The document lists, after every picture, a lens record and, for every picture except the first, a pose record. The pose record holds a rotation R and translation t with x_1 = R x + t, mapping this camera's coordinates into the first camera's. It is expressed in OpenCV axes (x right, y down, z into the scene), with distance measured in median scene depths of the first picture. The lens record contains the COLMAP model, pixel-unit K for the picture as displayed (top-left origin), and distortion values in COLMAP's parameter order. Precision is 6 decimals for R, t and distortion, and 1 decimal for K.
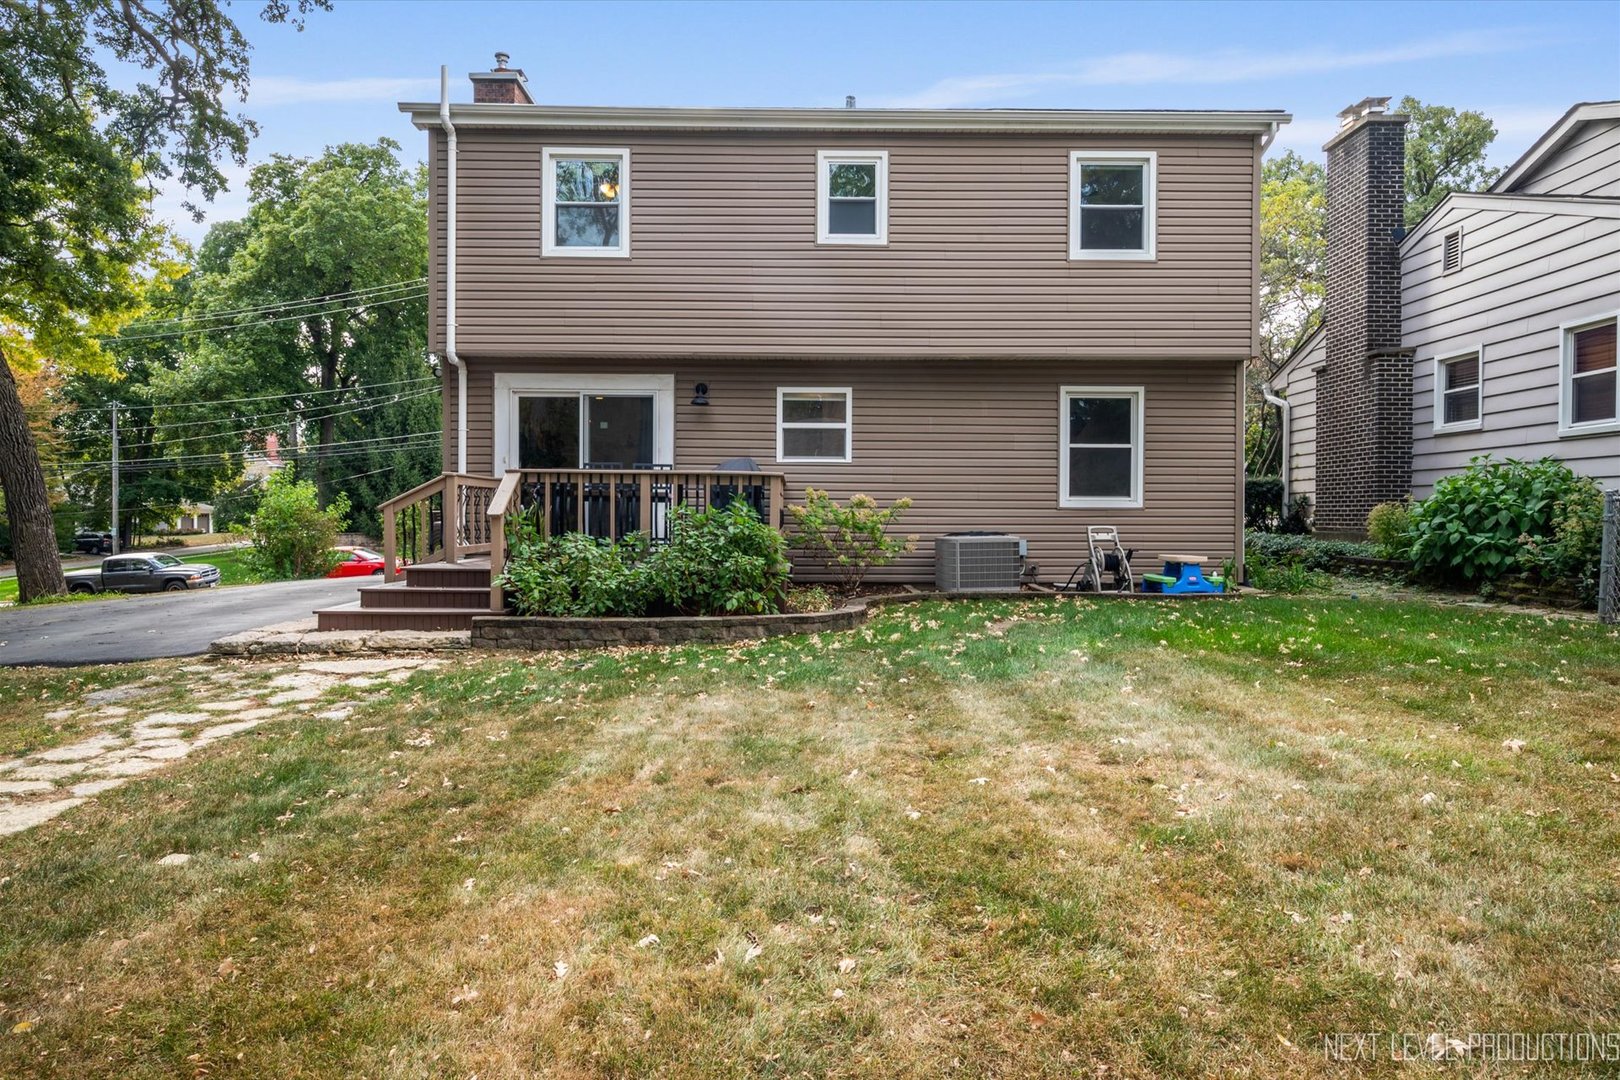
lens RADIAL K [[1055.9, 0, 808.2], [0, 1055.9, 536.8], [0, 0, 1]] dist [-0.002851, 0.000898]
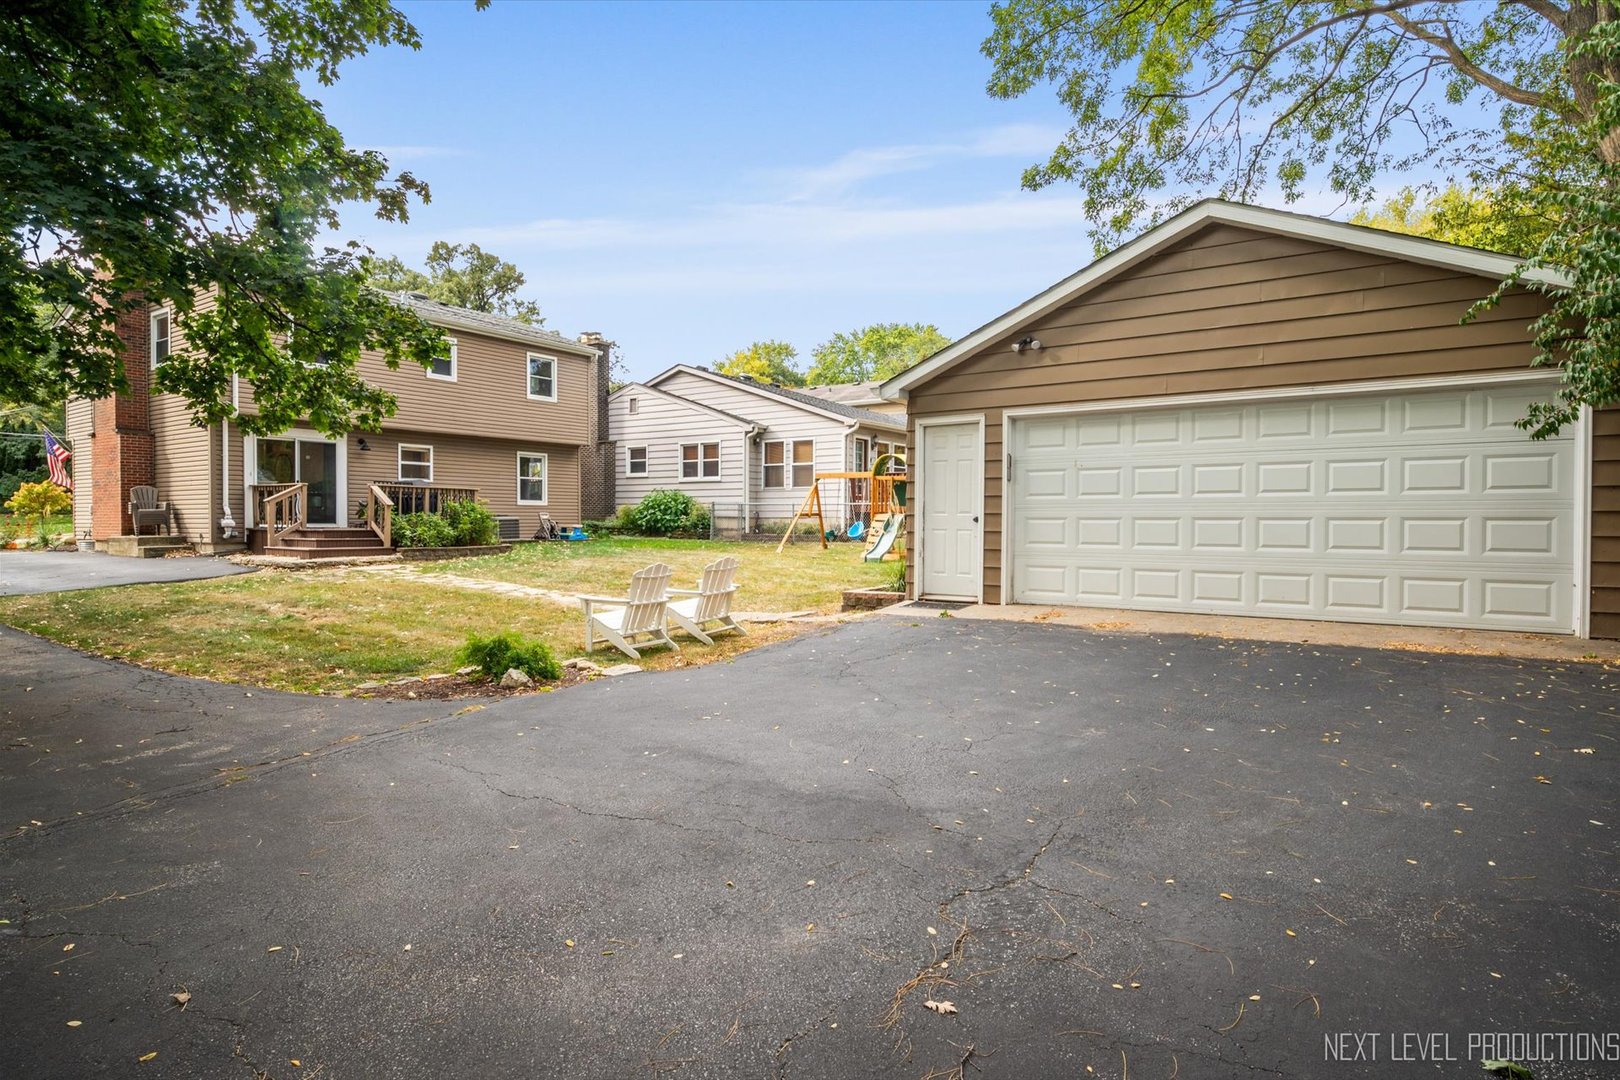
lens RADIAL K [[1055.9, 0, 808.8], [0, 1055.9, 538.3], [0, 0, 1]] dist [-0.002851, 0.000898]
pose [[0.561029, -0.013953, 0.827679, -1.283204], [0.016823, 0.999844, 0.005453, 0.041708], [-0.827625, 0.010865, 0.561176, -0.783548]]
